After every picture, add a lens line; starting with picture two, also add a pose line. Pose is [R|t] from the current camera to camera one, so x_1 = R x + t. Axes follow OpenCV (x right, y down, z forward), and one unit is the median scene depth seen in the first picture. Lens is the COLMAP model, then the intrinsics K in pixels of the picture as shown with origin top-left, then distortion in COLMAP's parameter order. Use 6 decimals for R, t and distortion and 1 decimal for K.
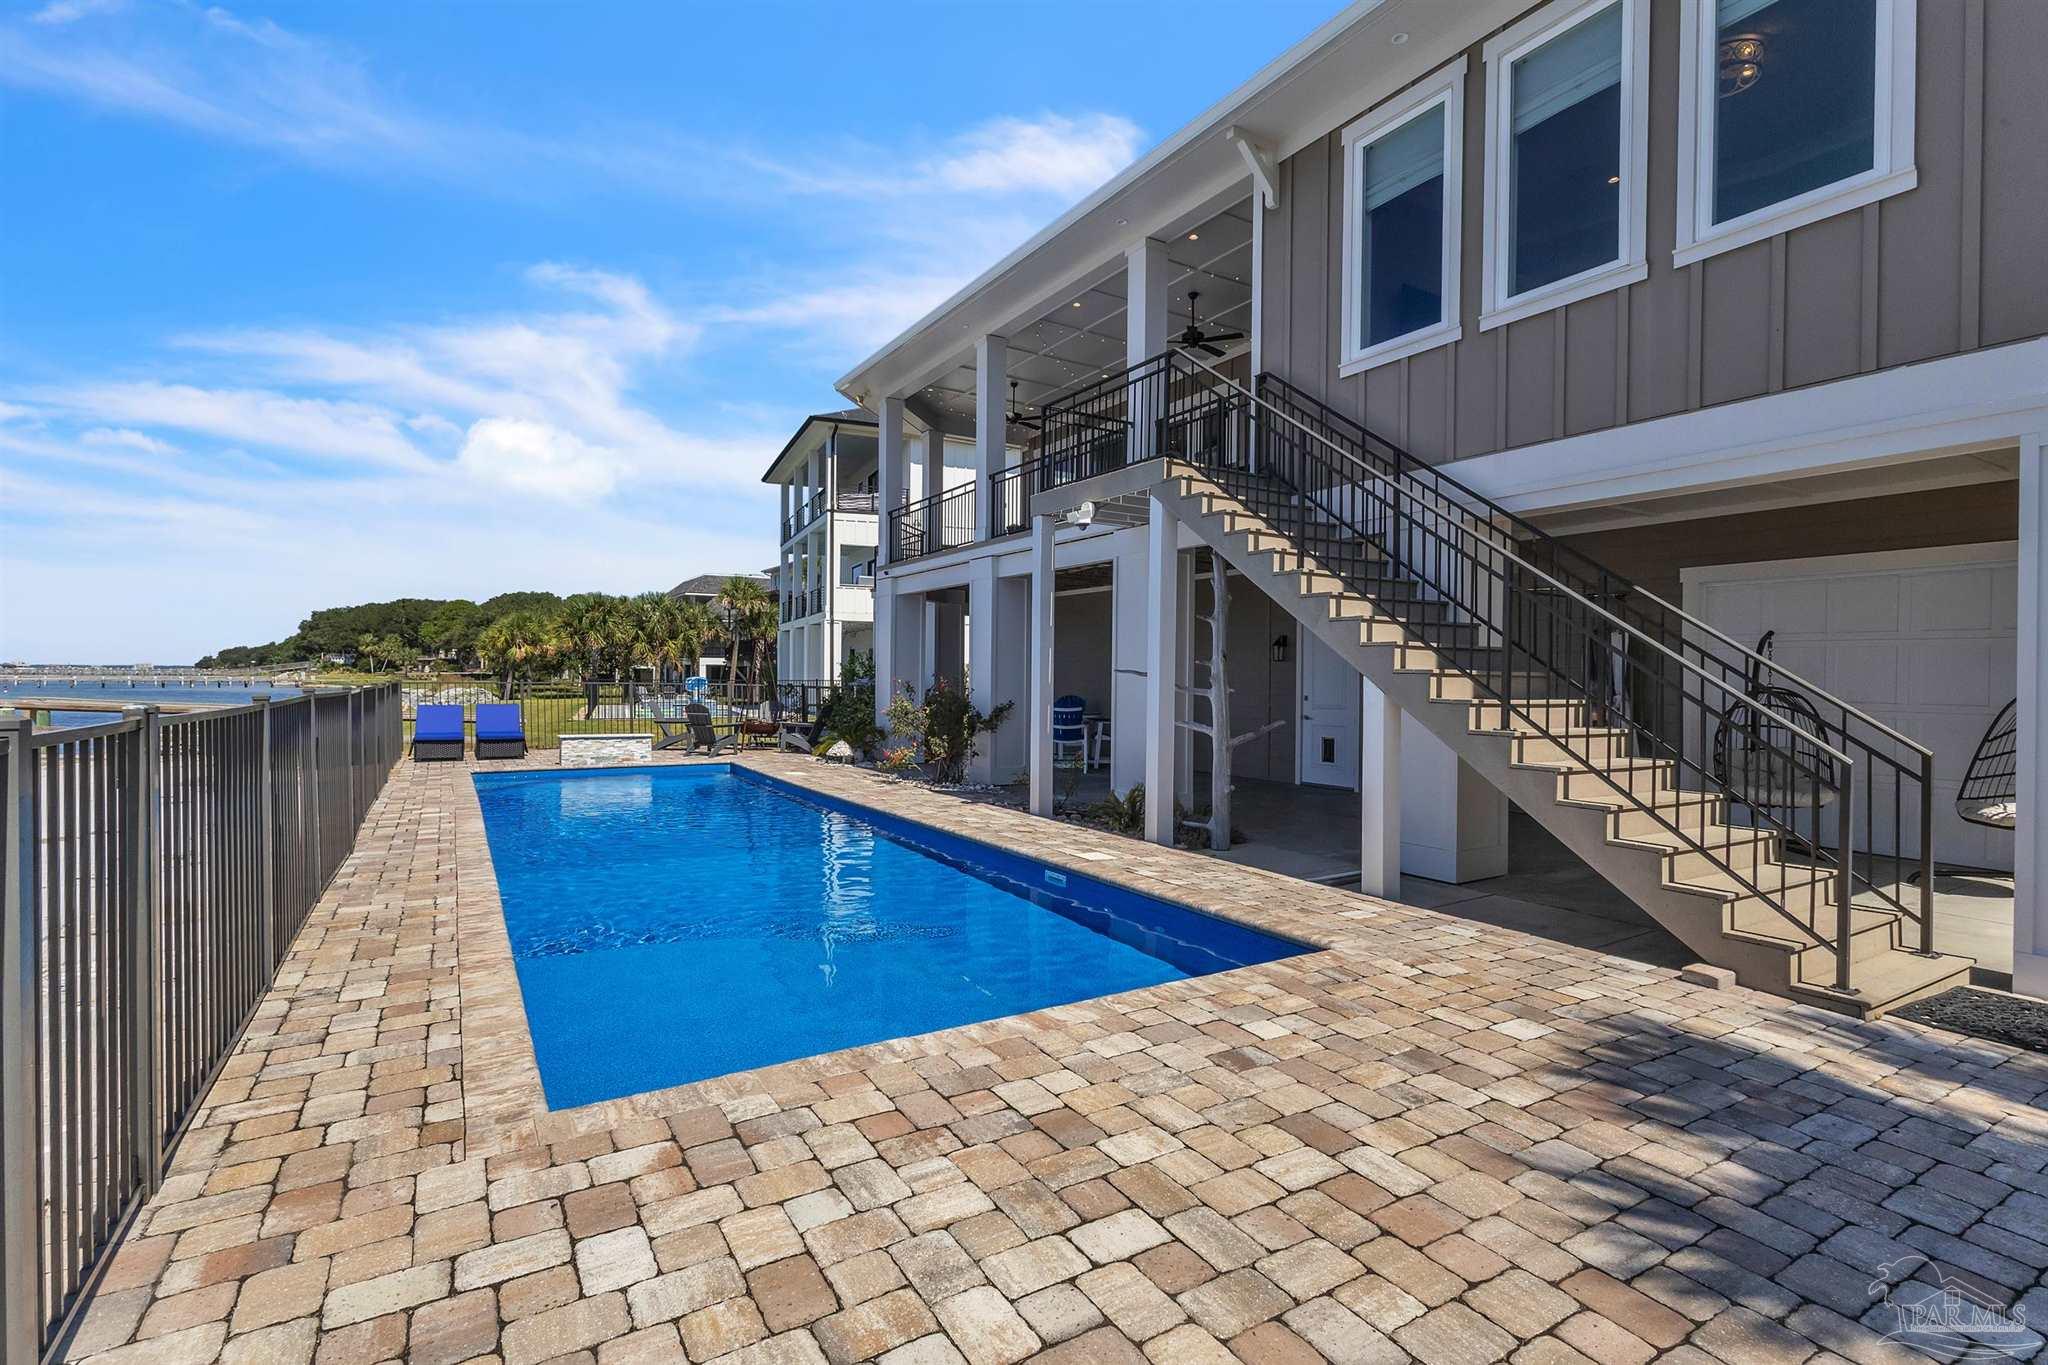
lens RADIAL K [[956.9, 0, 1023.7], [0, 956.9, 701.6], [0, 0, 1]] dist [0.002606, -0.000414]
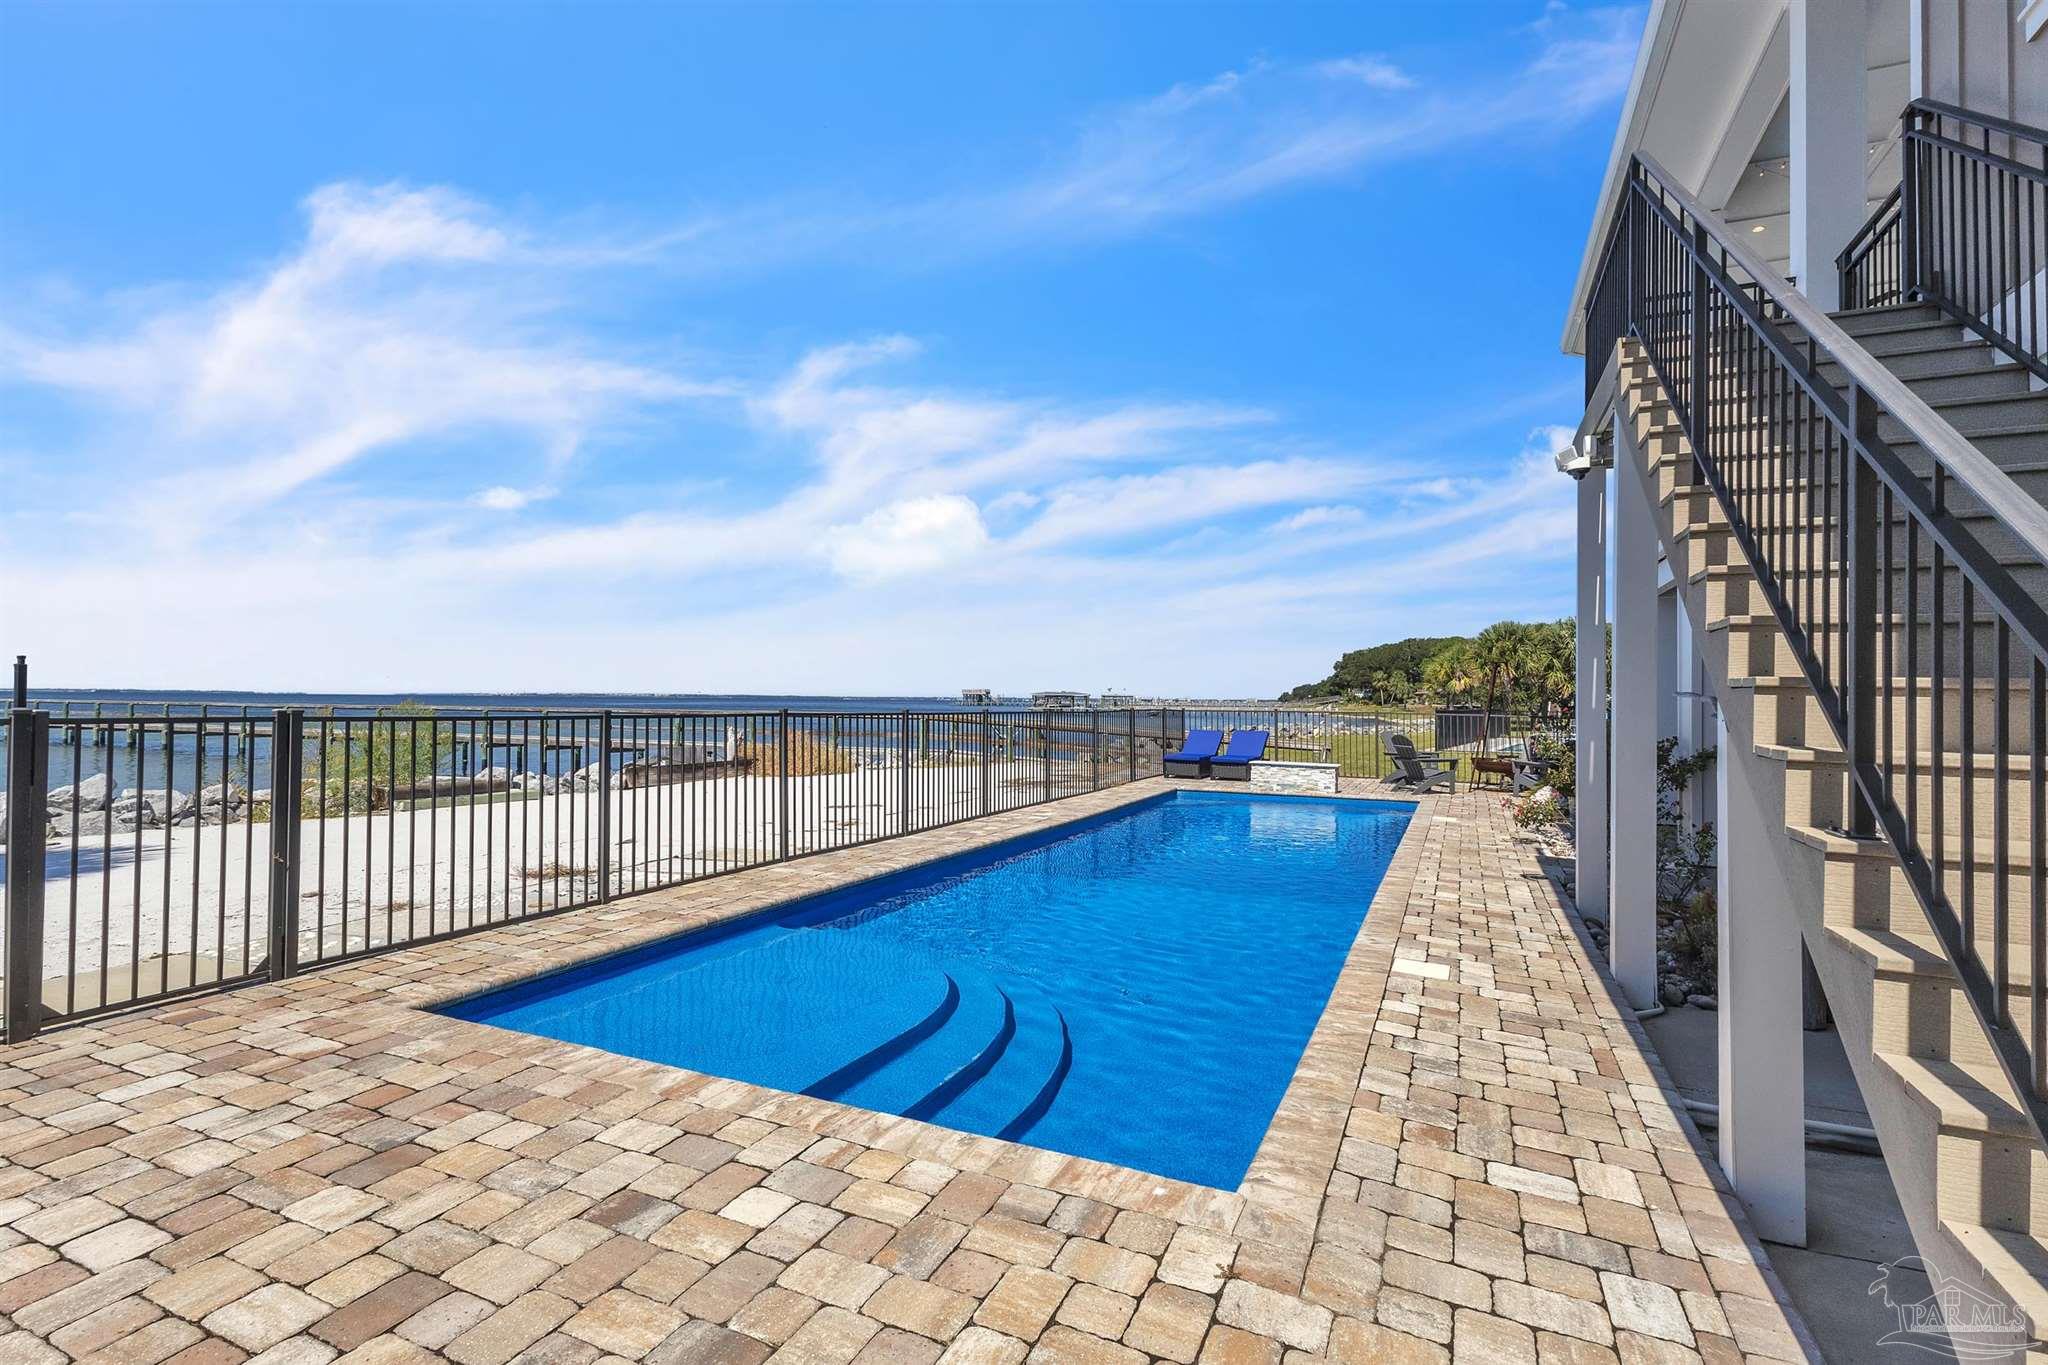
lens RADIAL K [[946.3, 0, 1019.2], [0, 946.3, 699.8], [0, 0, 1]] dist [0.004090, 0.000942]
pose [[0.557502, -0.003128, -0.830170, 0.557298], [-0.026883, 0.999400, -0.021818, -0.005676], [0.829740, 0.034481, 0.557084, 0.463696]]
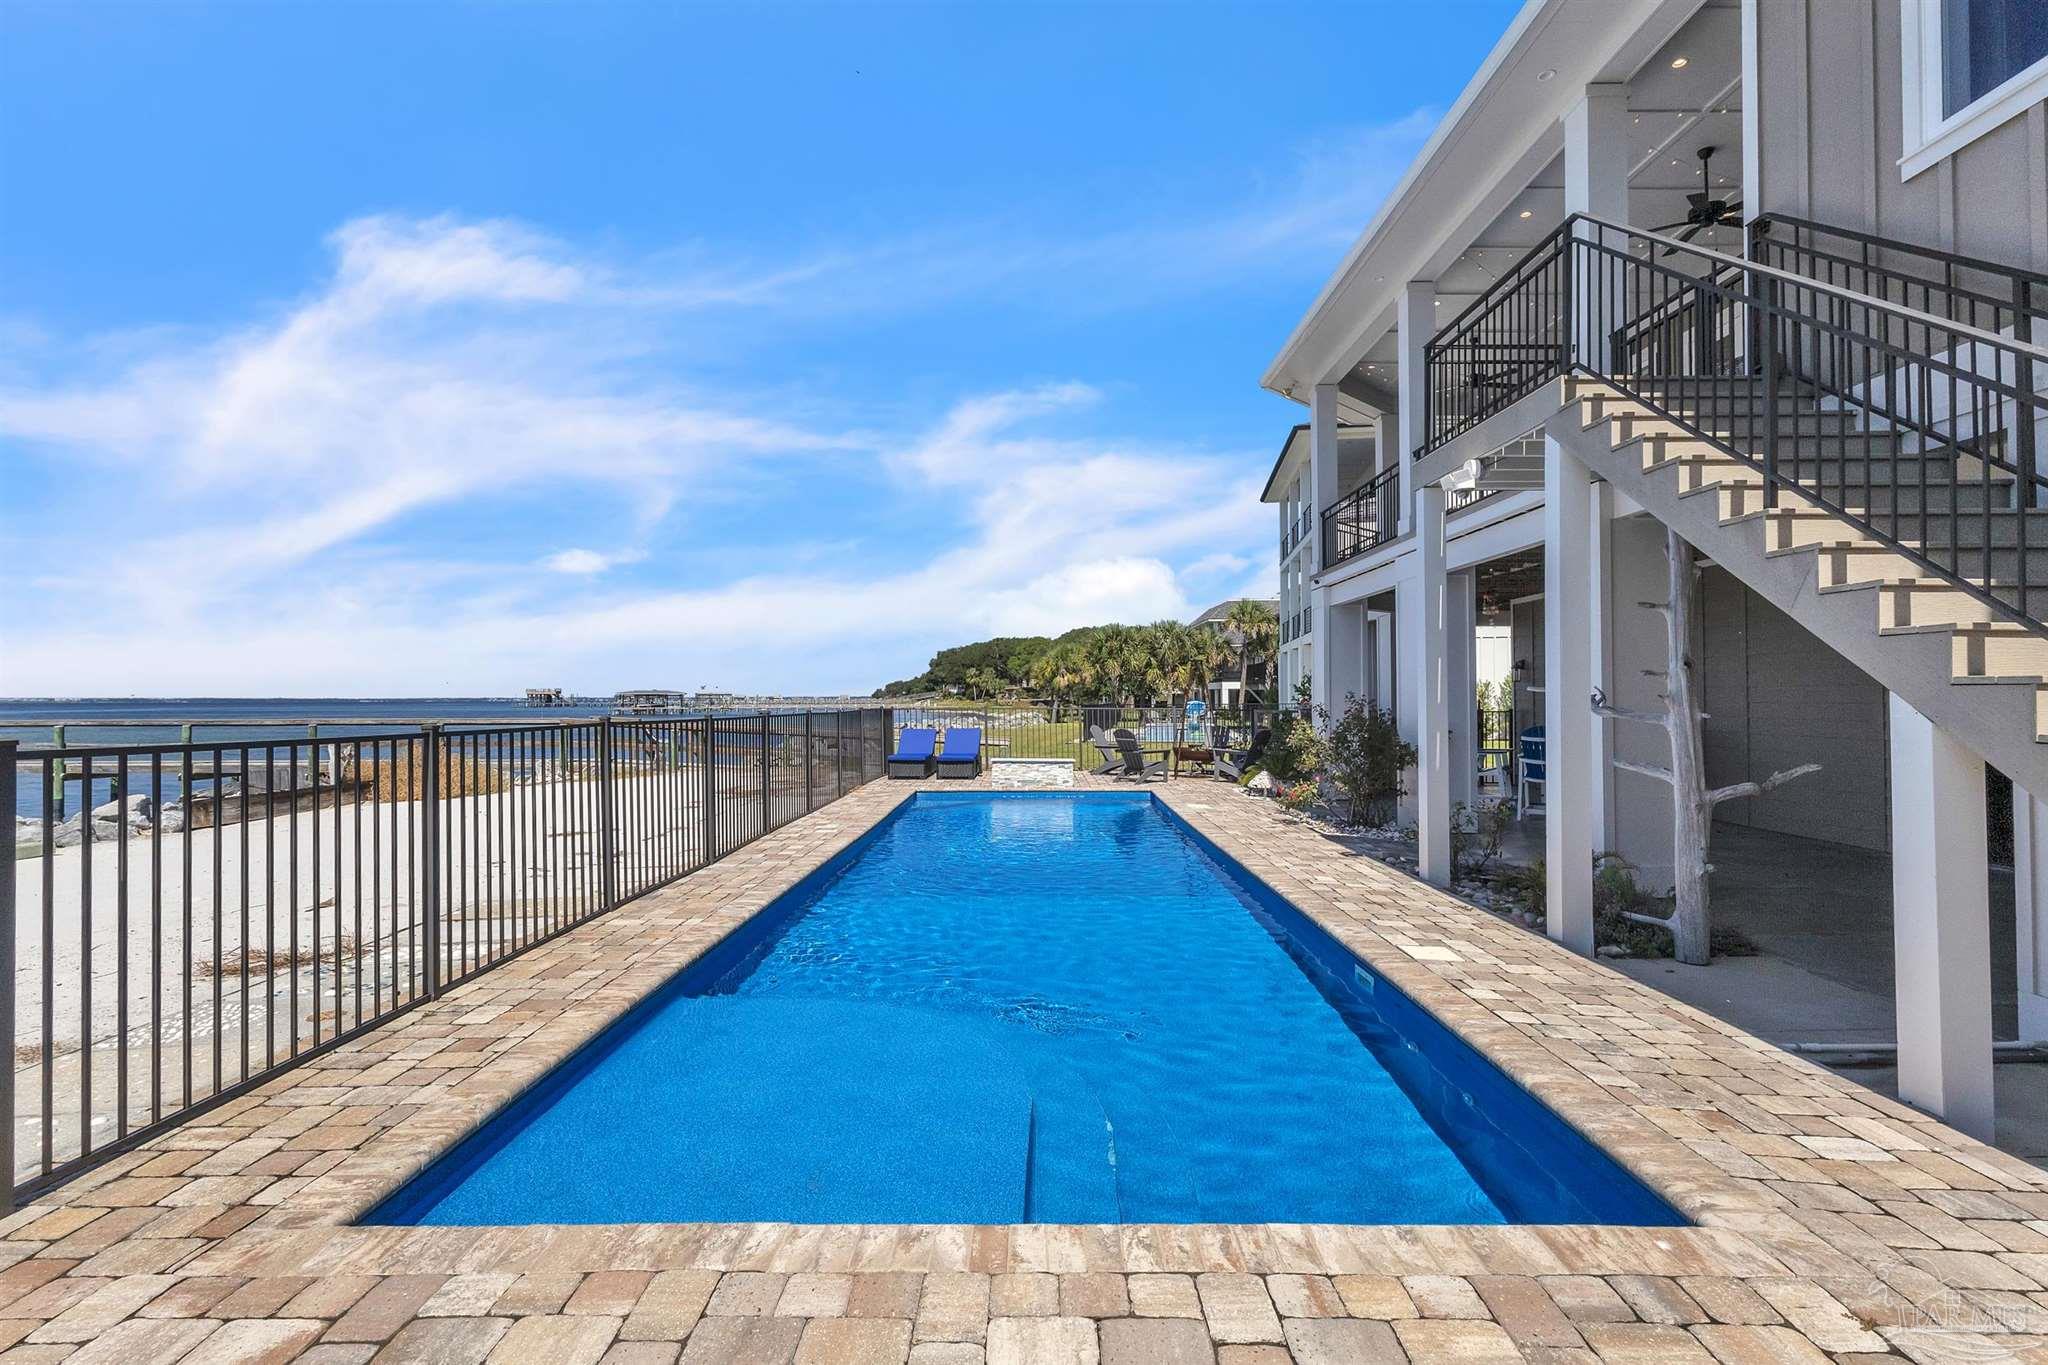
lens RADIAL K [[953.4, 0, 1019.3], [0, 953.4, 695.6], [0, 0, 1]] dist [0.004556, -0.000025]
pose [[0.847816, -0.013159, -0.530128, 0.227969], [-0.003057, 0.999554, -0.029700, -0.006790], [0.530282, 0.026801, 0.847398, 0.287594]]
